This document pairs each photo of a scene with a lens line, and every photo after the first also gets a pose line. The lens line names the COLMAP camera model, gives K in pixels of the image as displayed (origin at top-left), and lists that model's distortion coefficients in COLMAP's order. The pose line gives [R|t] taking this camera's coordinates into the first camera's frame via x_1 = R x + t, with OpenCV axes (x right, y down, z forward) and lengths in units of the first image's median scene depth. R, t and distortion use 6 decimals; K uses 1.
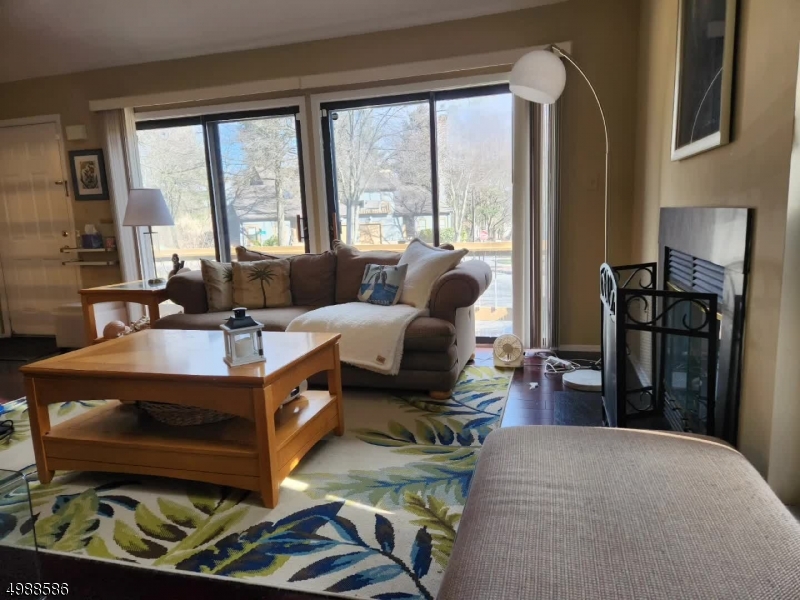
lens RADIAL K [[542.9, 0, 403.9], [0, 542.9, 297.8], [0, 0, 1]] dist [0.040028, -0.016938]
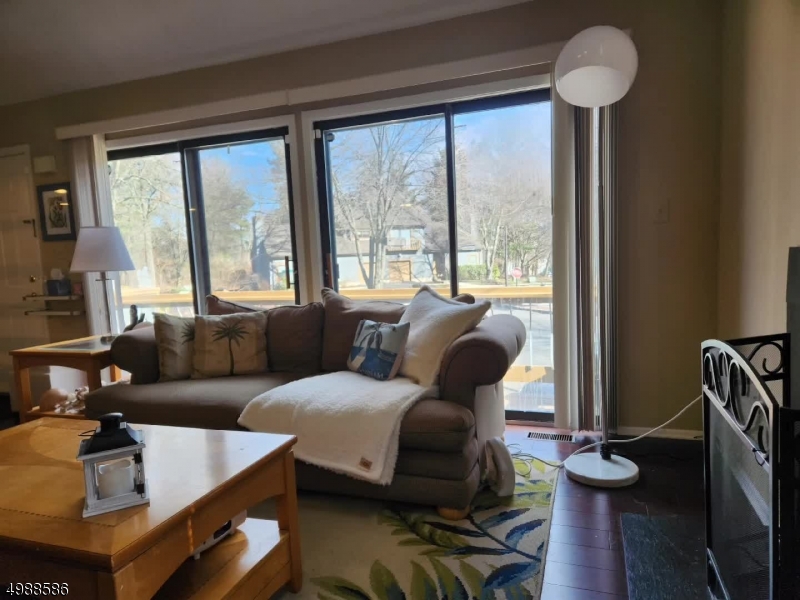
lens RADIAL K [[542.9, 0, 397.1], [0, 542.9, 302.5], [0, 0, 1]] dist [0.040028, -0.016938]
pose [[0.997332, -0.000065, -0.073002, 0.036060], [-0.004125, 0.998351, -0.057254, -0.039451], [0.072885, 0.057402, 0.995687, 0.215241]]
